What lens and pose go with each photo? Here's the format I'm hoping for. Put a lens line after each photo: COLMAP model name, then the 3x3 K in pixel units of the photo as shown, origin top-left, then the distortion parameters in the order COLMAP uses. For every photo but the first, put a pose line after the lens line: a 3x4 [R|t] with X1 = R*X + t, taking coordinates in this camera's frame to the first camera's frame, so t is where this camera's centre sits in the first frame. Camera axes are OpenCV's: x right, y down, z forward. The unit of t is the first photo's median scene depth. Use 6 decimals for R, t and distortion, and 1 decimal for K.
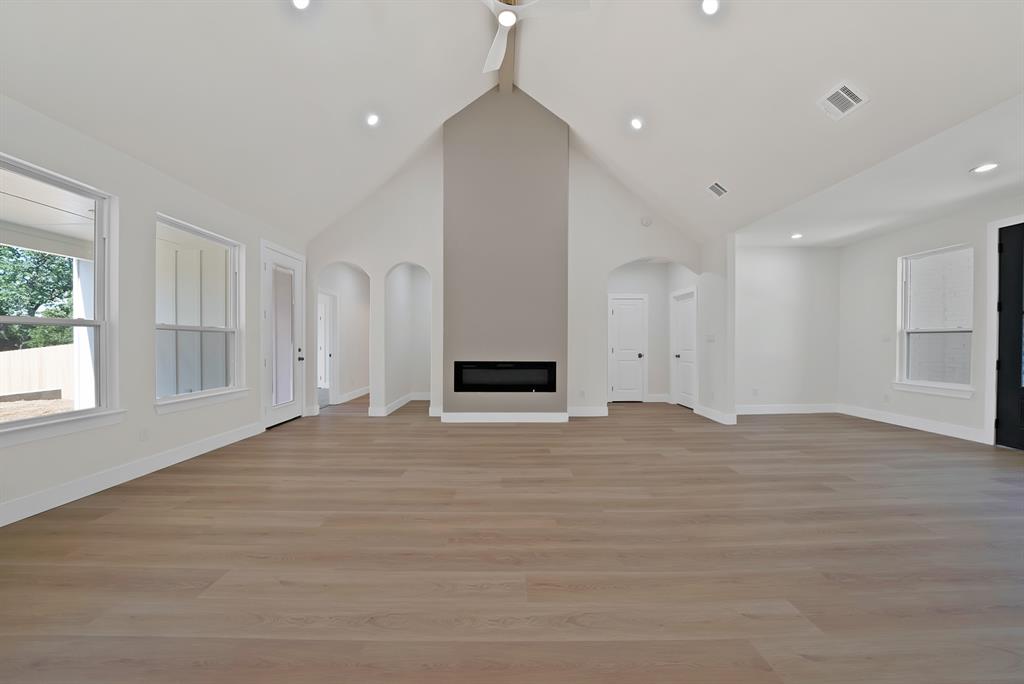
lens RADIAL K [[370.7, 0, 512.8], [0, 370.7, 345.2], [0, 0, 1]] dist [-0.022366, 0.001376]
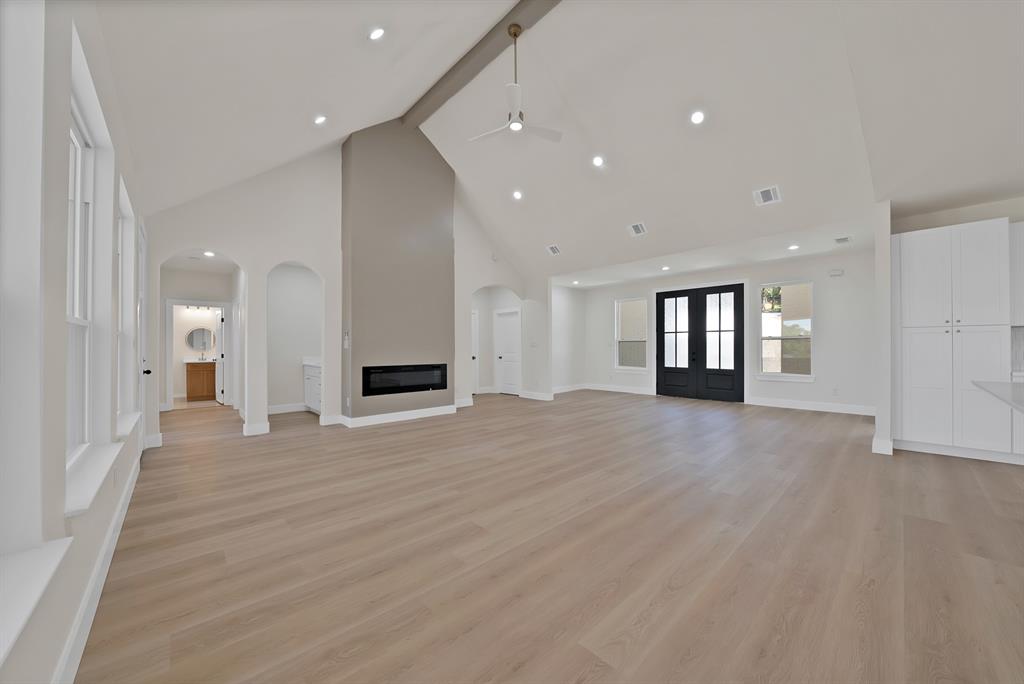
lens RADIAL K [[370.7, 0, 510.9], [0, 370.7, 344.2], [0, 0, 1]] dist [-0.022366, 0.001376]
pose [[0.744270, 0.000756, 0.667878, -0.568254], [0.009626, 0.999883, -0.011859, -0.002760], [-0.667809, 0.015256, 0.744176, -0.040367]]
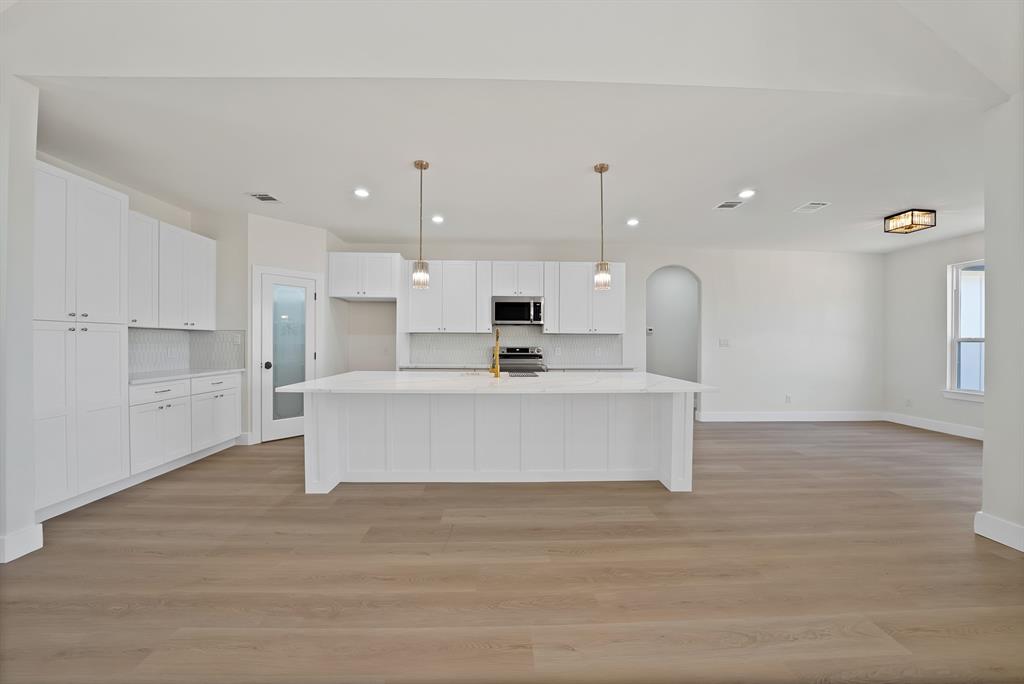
lens RADIAL K [[370.7, 0, 506.2], [0, 370.7, 343.3], [0, 0, 1]] dist [-0.022366, 0.001376]
pose [[-0.999915, -0.005871, -0.011623, -0.019258], [-0.005993, 0.999928, 0.010425, -0.017995], [0.011561, 0.010494, -0.999878, 0.408838]]
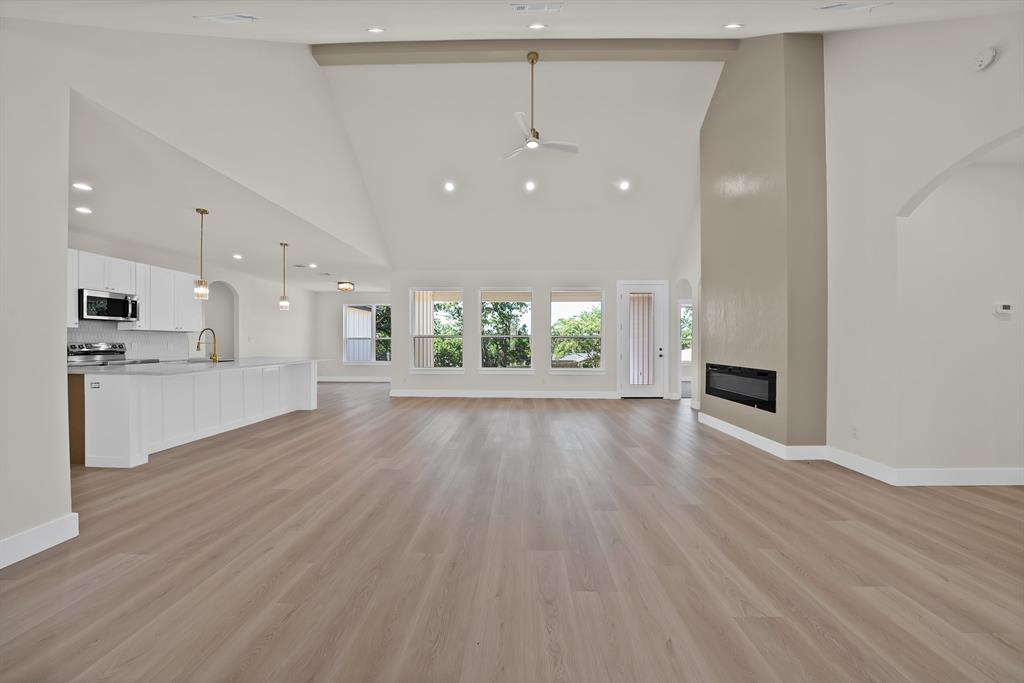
lens RADIAL K [[370.7, 0, 512.9], [0, 370.7, 343.8], [0, 0, 1]] dist [-0.022366, 0.001376]
pose [[-0.042653, 0.002434, -0.999087, 0.909243], [-0.009393, 0.999952, 0.002837, -0.006847], [0.999046, 0.009505, -0.042628, 0.550913]]
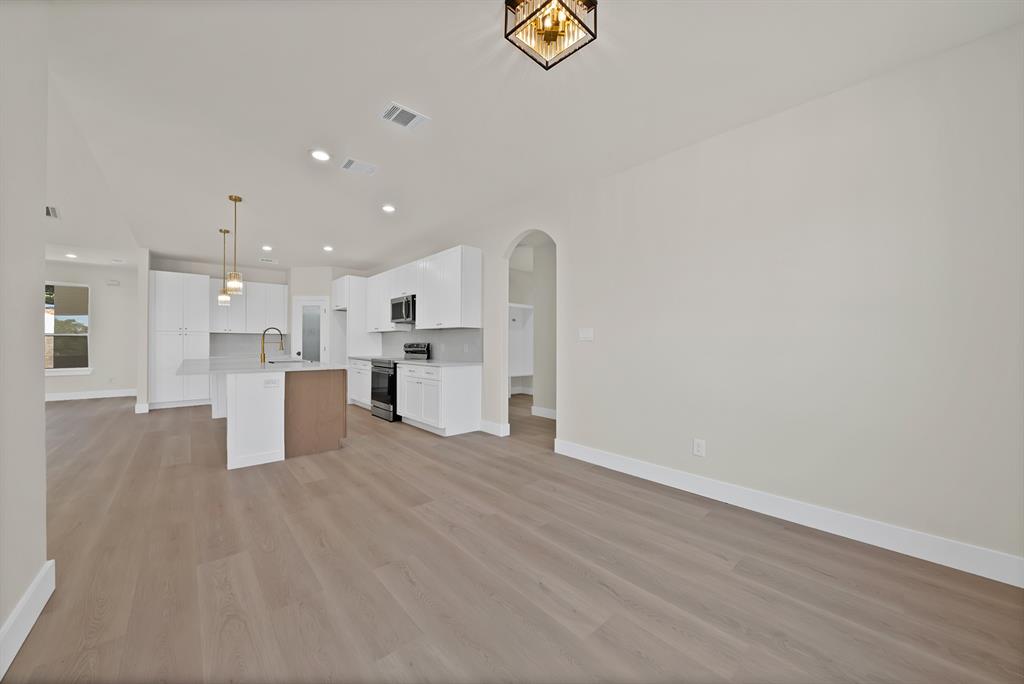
lens RADIAL K [[370.7, 0, 513.8], [0, 370.7, 345.5], [0, 0, 1]] dist [-0.022366, 0.001376]
pose [[-0.652109, -0.006019, 0.758101, -1.150088], [0.002671, 0.999944, 0.010236, 0.000655], [-0.758120, 0.008700, -0.652057, -0.145361]]
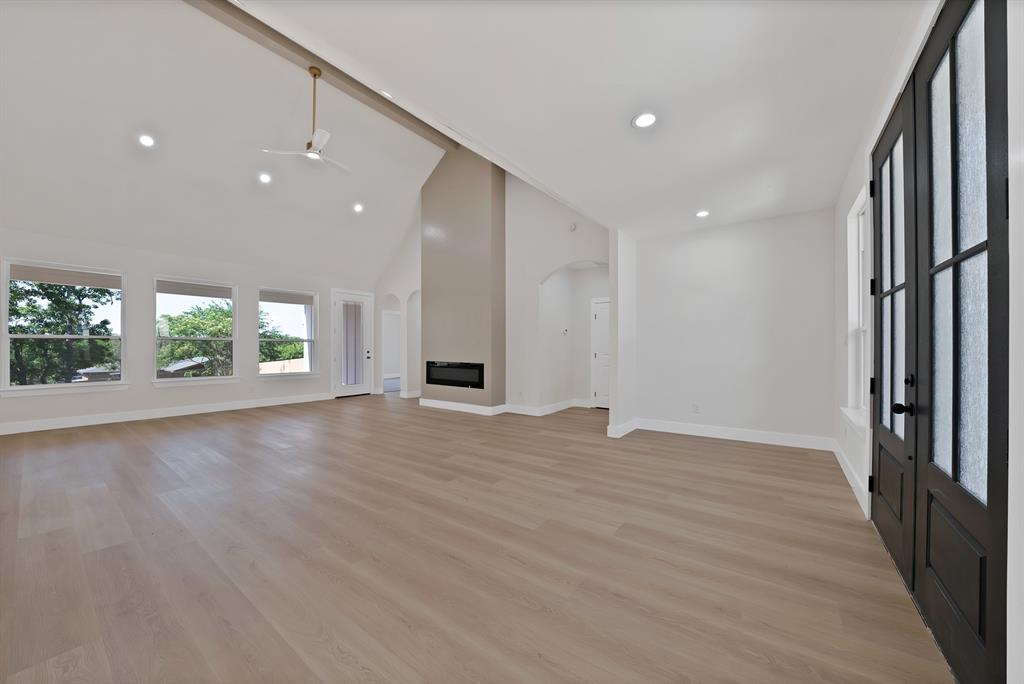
lens RADIAL K [[370.7, 0, 512.7], [0, 370.7, 344.4], [0, 0, 1]] dist [-0.022366, 0.001376]
pose [[0.794324, -0.004153, -0.607480, 0.971420], [-0.003233, 0.999934, -0.011064, -0.004332], [0.607485, 0.010752, 0.794258, 0.120603]]
